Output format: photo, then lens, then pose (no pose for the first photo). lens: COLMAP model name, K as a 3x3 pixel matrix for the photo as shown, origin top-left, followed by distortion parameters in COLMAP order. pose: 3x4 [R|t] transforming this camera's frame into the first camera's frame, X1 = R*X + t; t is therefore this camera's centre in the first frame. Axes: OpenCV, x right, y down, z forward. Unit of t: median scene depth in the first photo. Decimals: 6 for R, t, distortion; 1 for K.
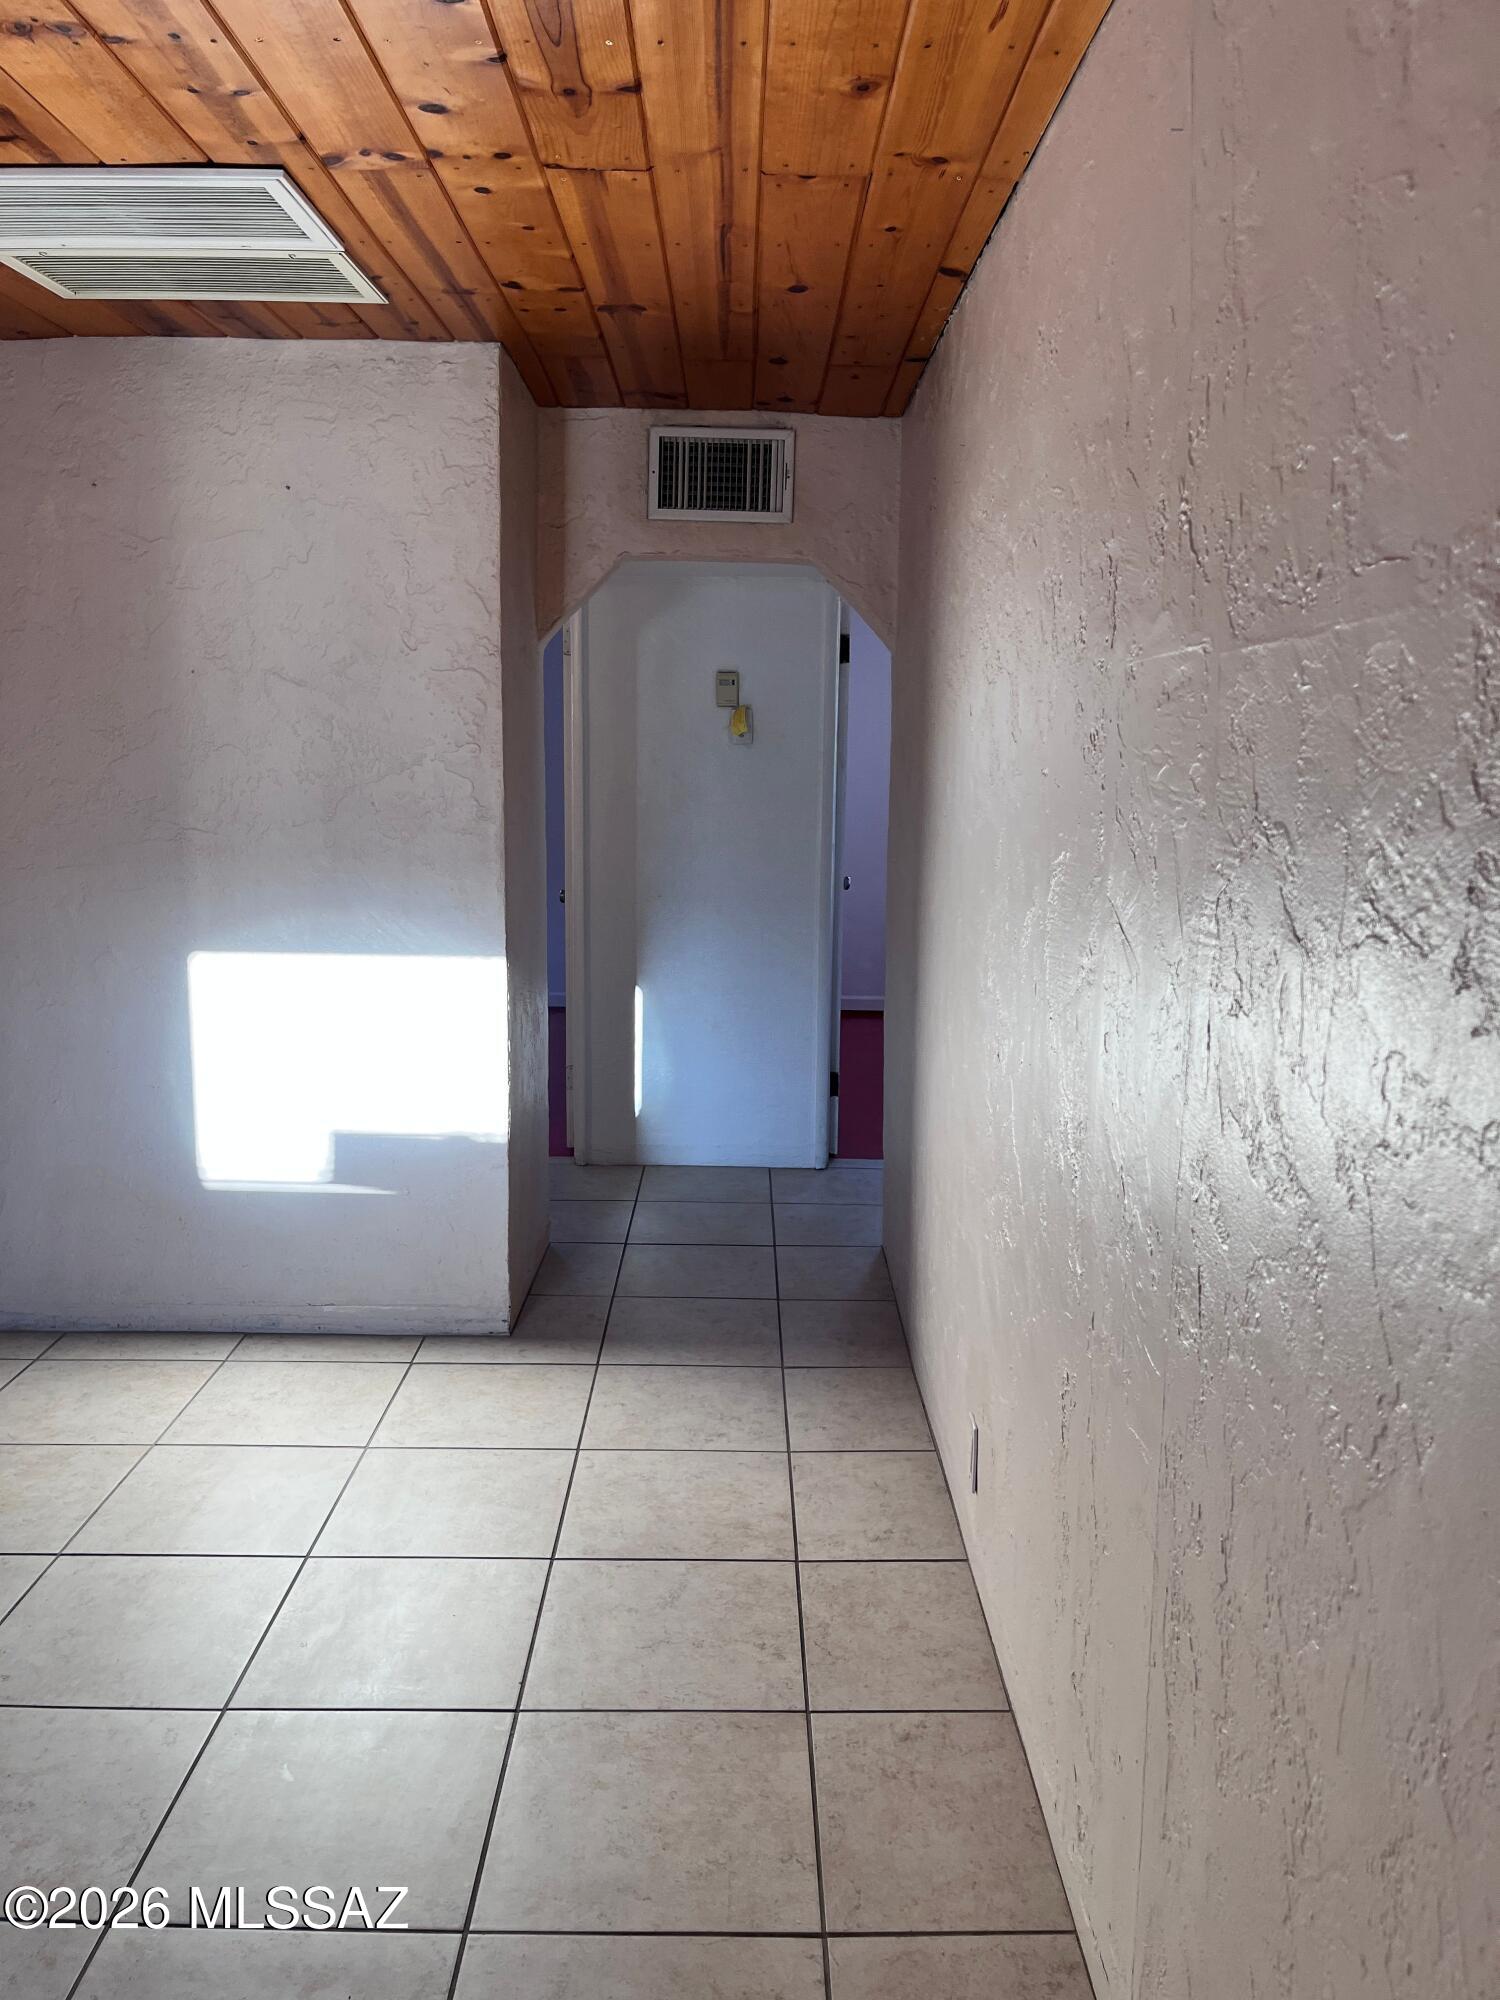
lens RADIAL K [[1518.9, 0, 750.0], [0, 1518.9, 1000.0], [0, 0, 1]] dist [0.073299, -0.155711]
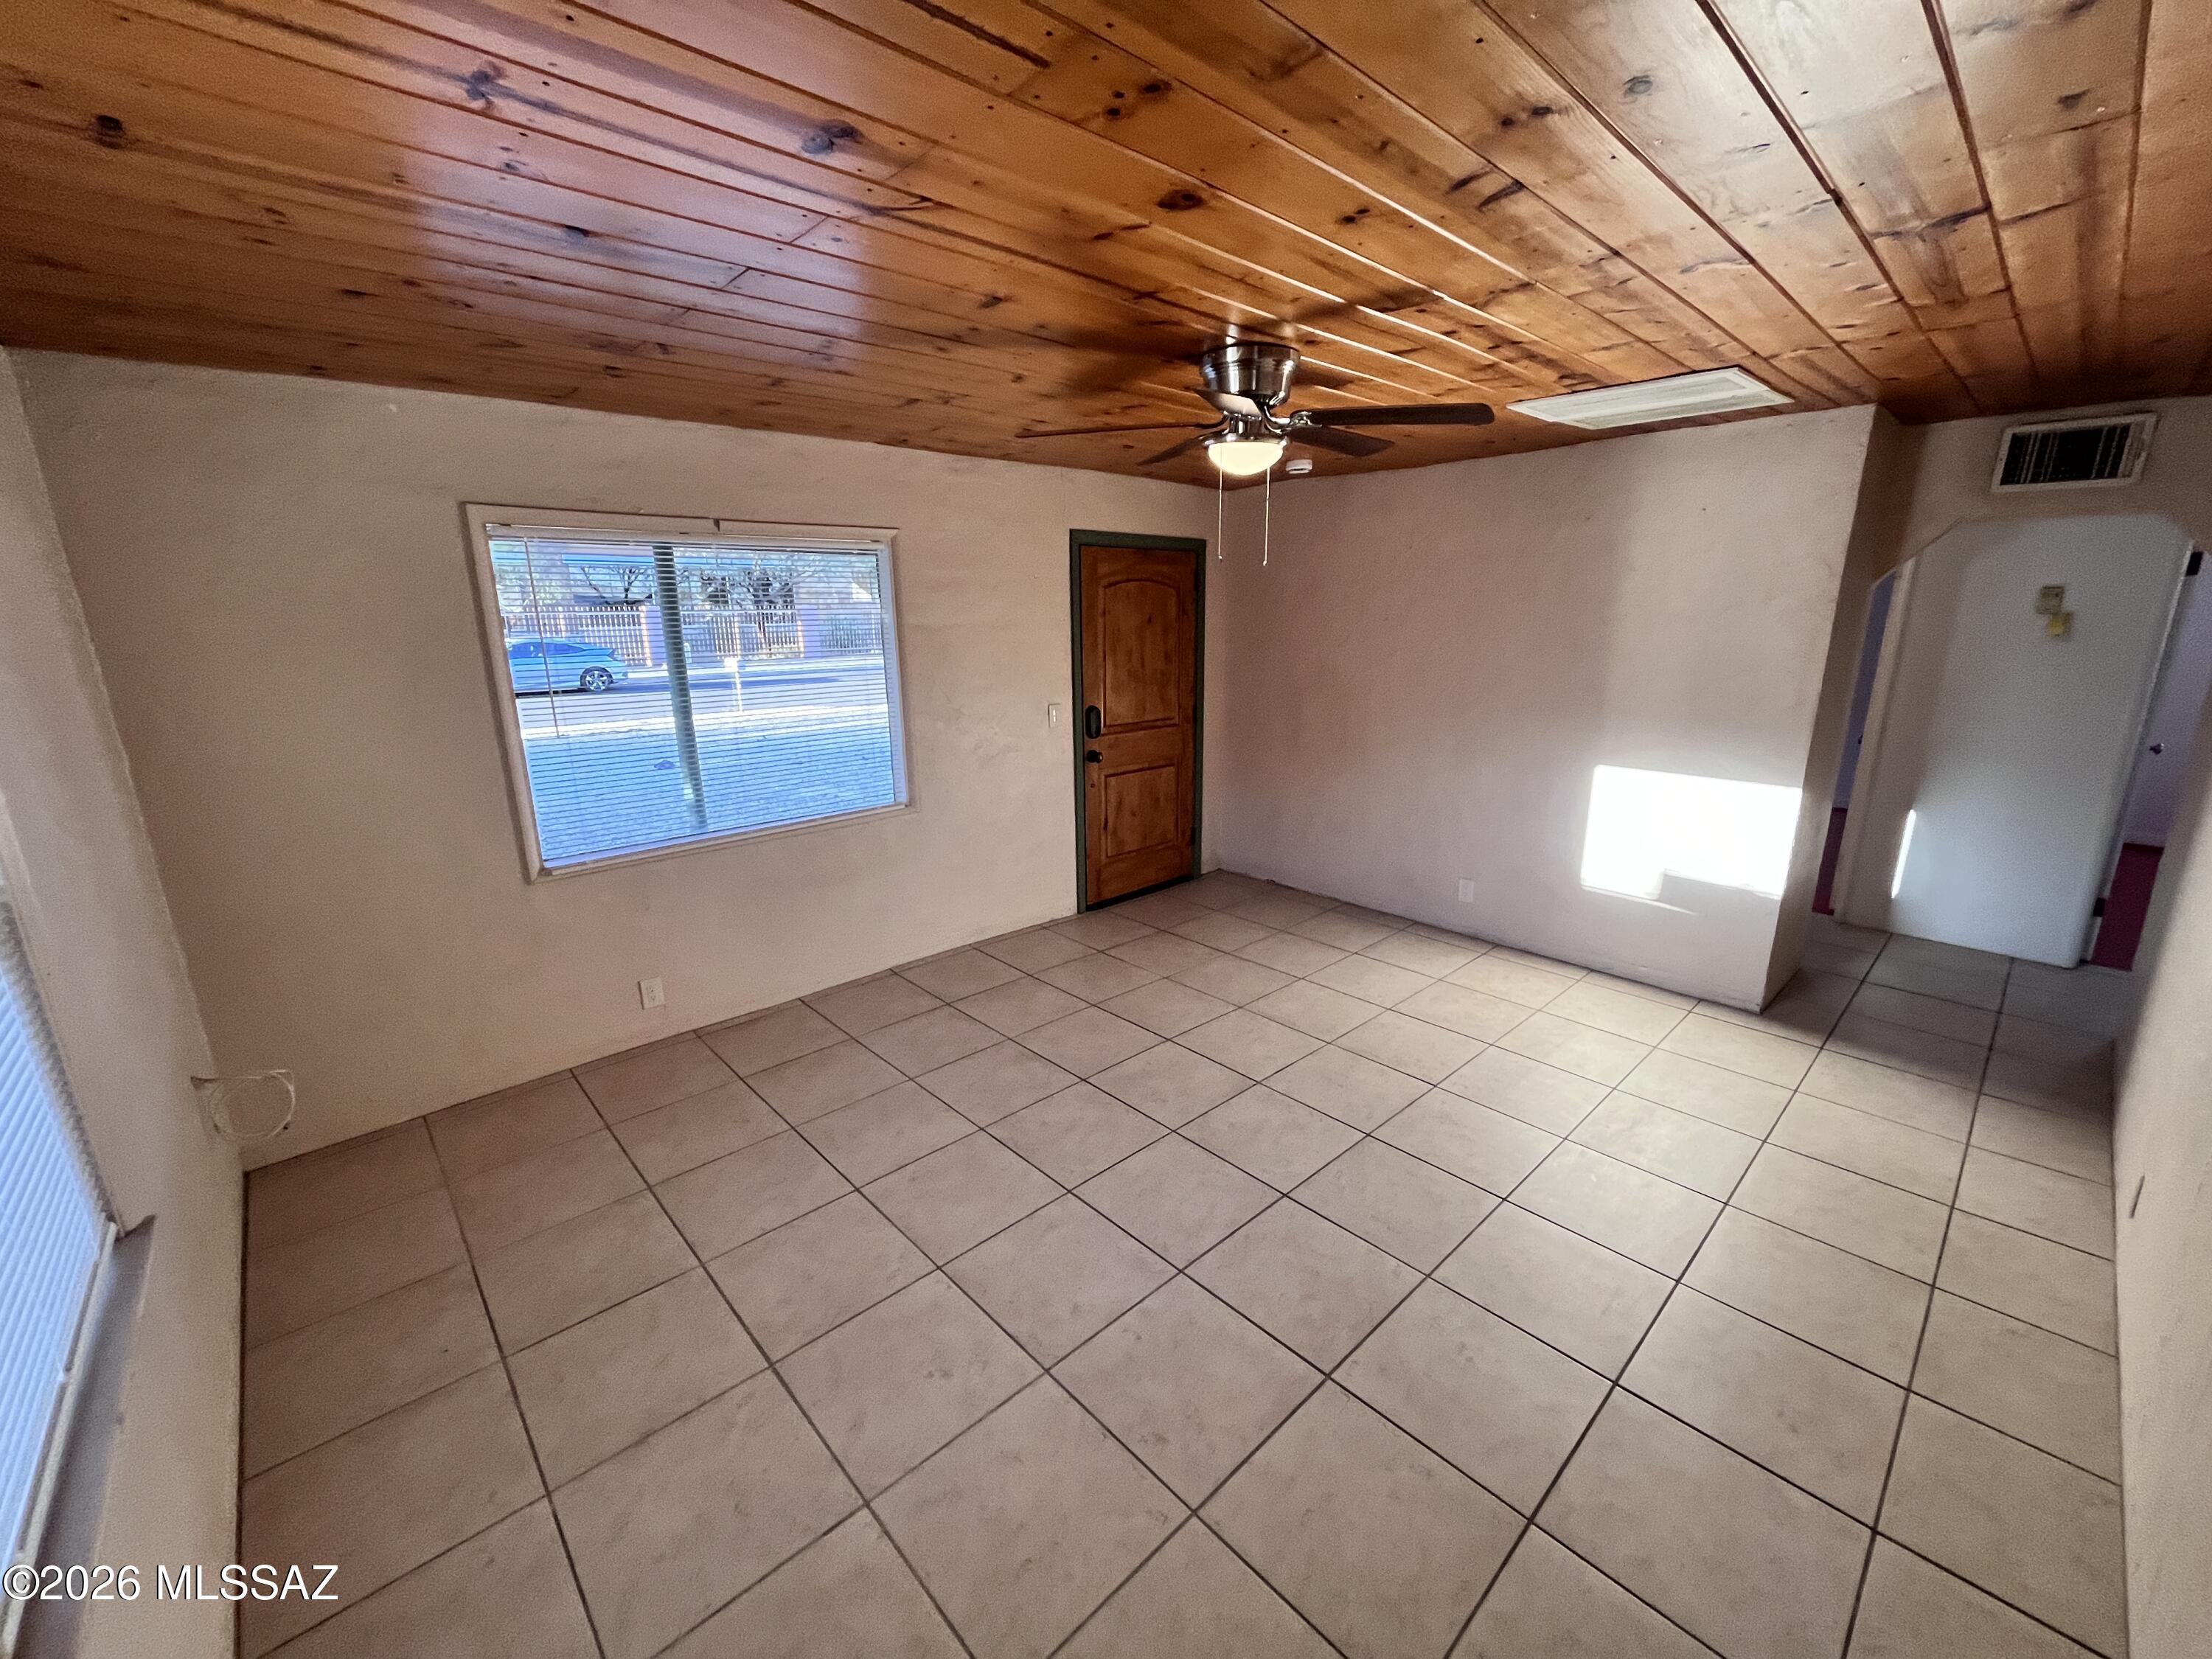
lens RADIAL K [[890.5, 0, 1111.1], [0, 890.5, 832.1], [0, 0, 1]] dist [-0.002268, -0.000693]
pose [[0.676938, 0.164681, -0.717381, 0.026343], [-0.102249, 0.986239, 0.129915, -0.029298], [0.728903, -0.014593, 0.684461, -0.175304]]
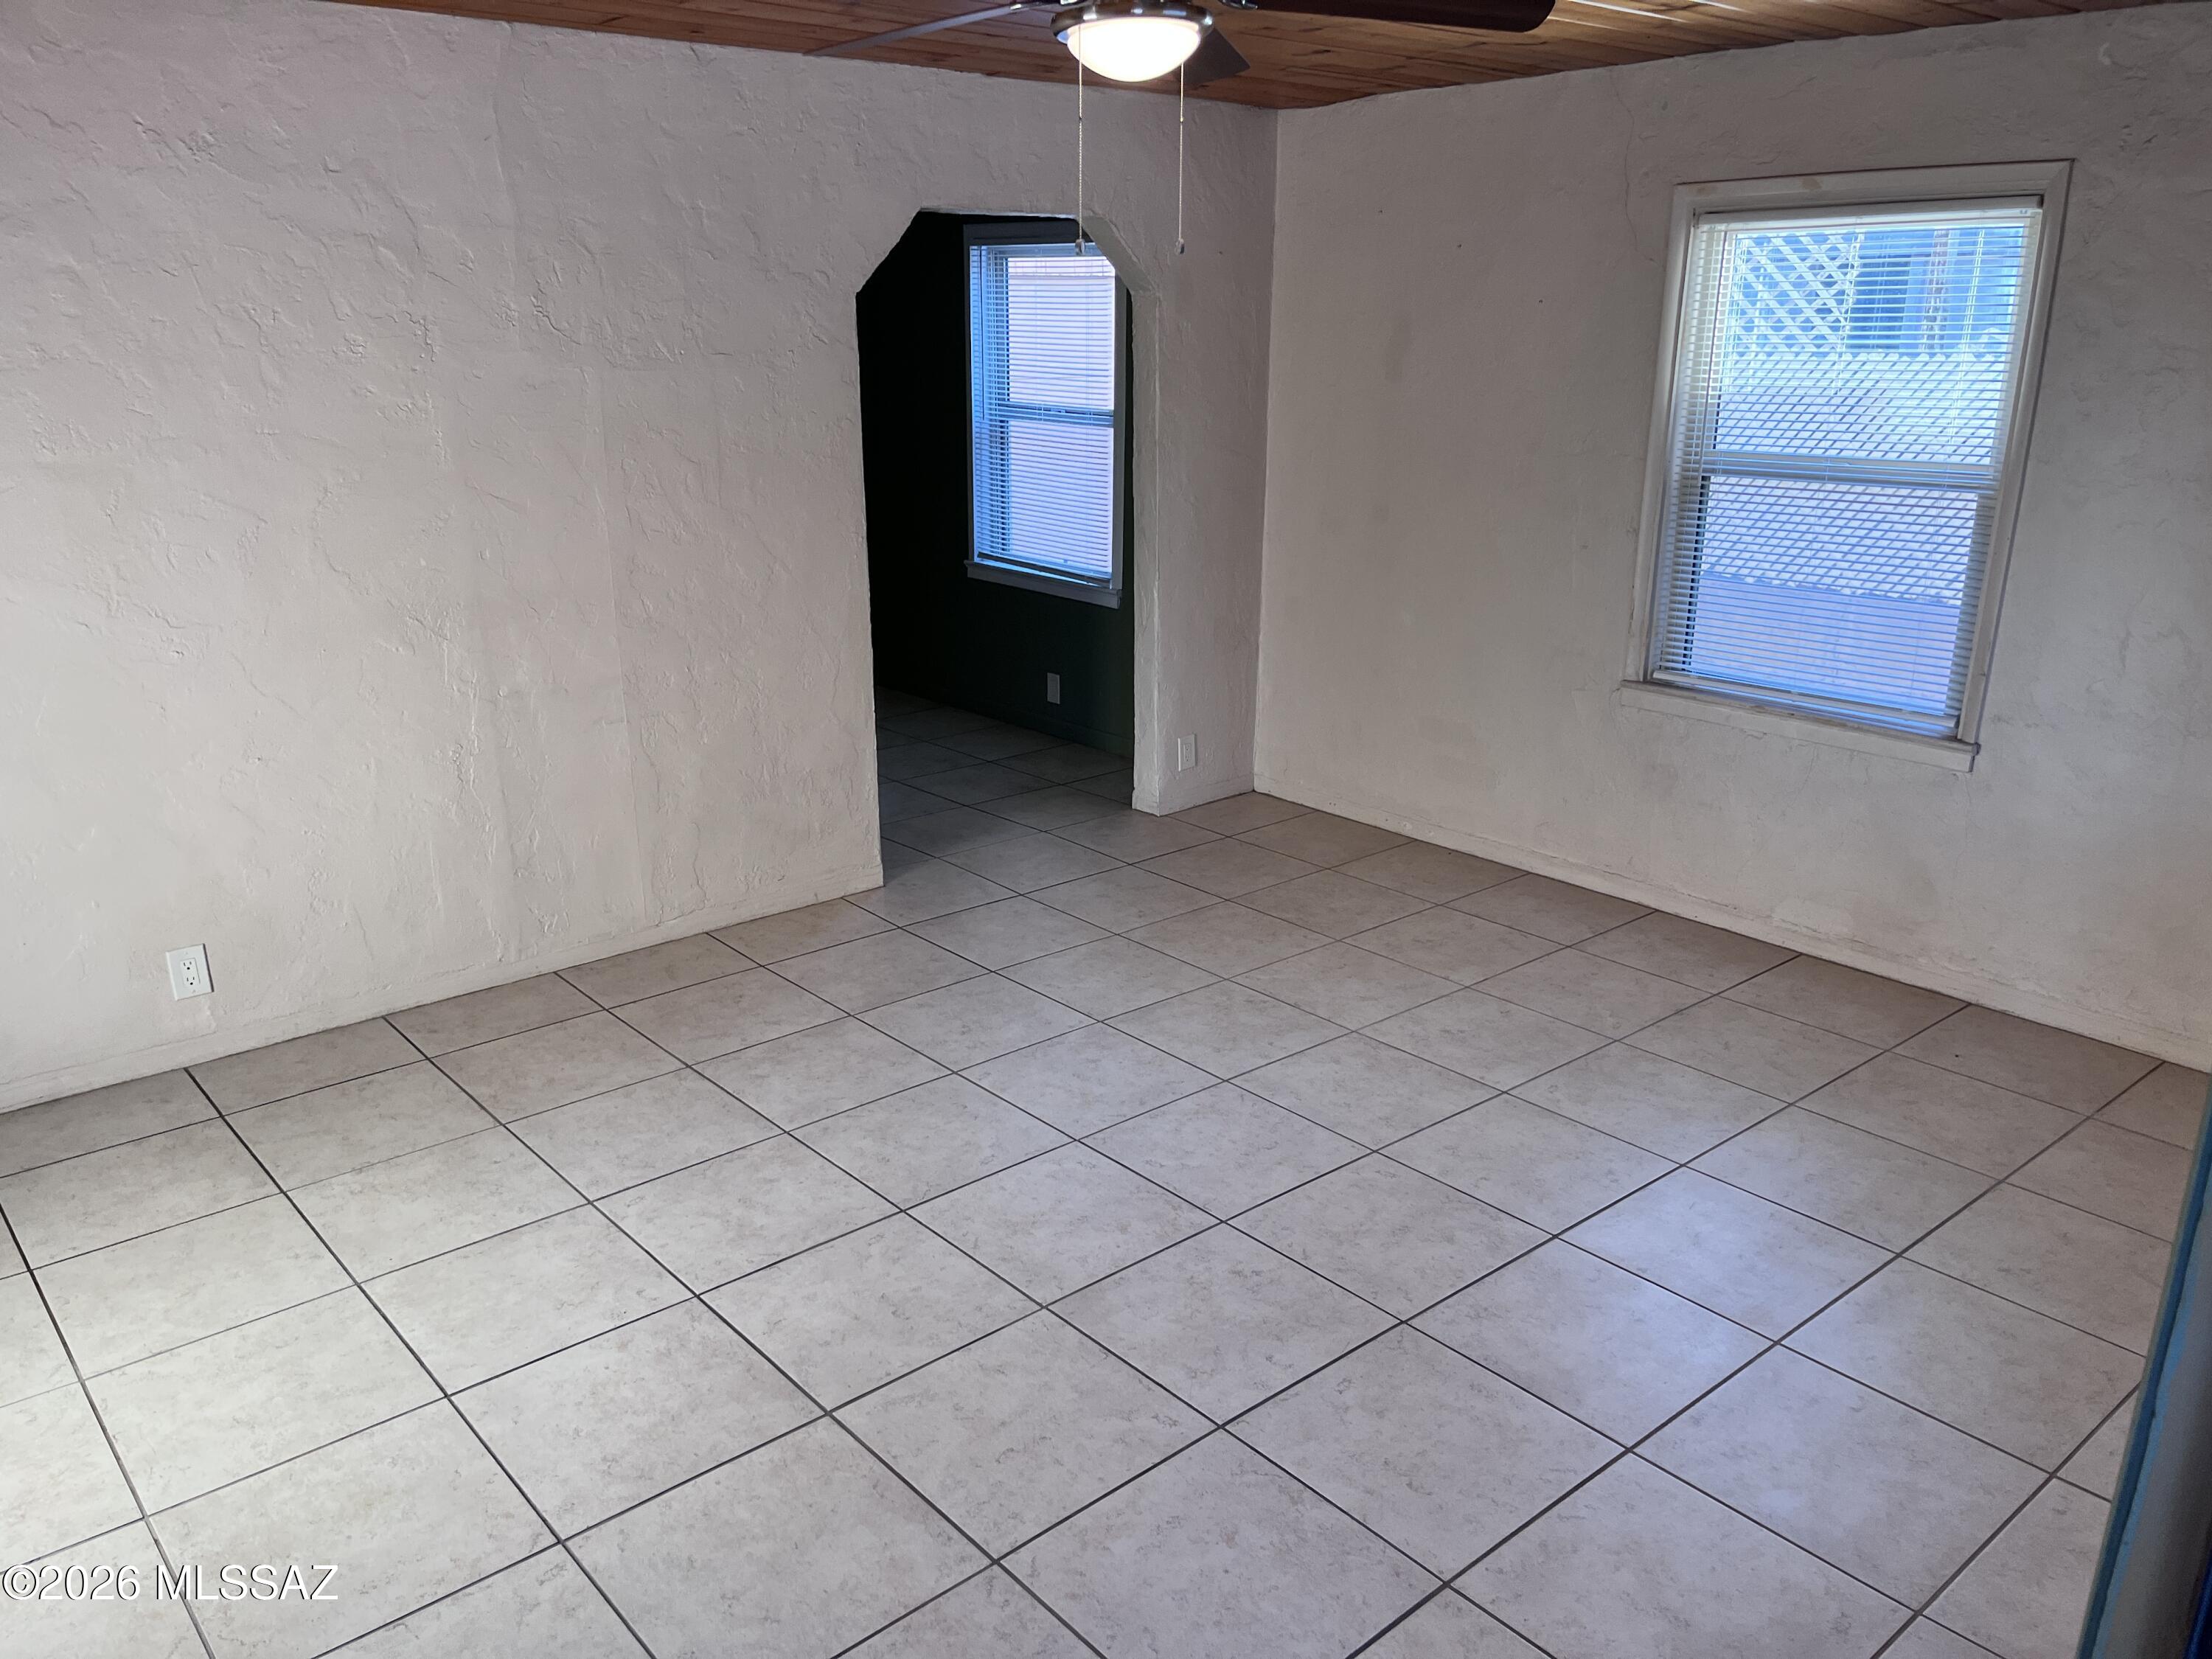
lens RADIAL K [[1691.5, 0, 1102.3], [0, 1691.5, 837.3], [0, 0, 1]] dist [0.048574, -0.045877]
pose [[-0.648943, -0.233301, 0.724185, -0.989765], [0.118693, 0.909130, 0.399243, -0.213079], [-0.751522, 0.345042, -0.562282, 0.854058]]
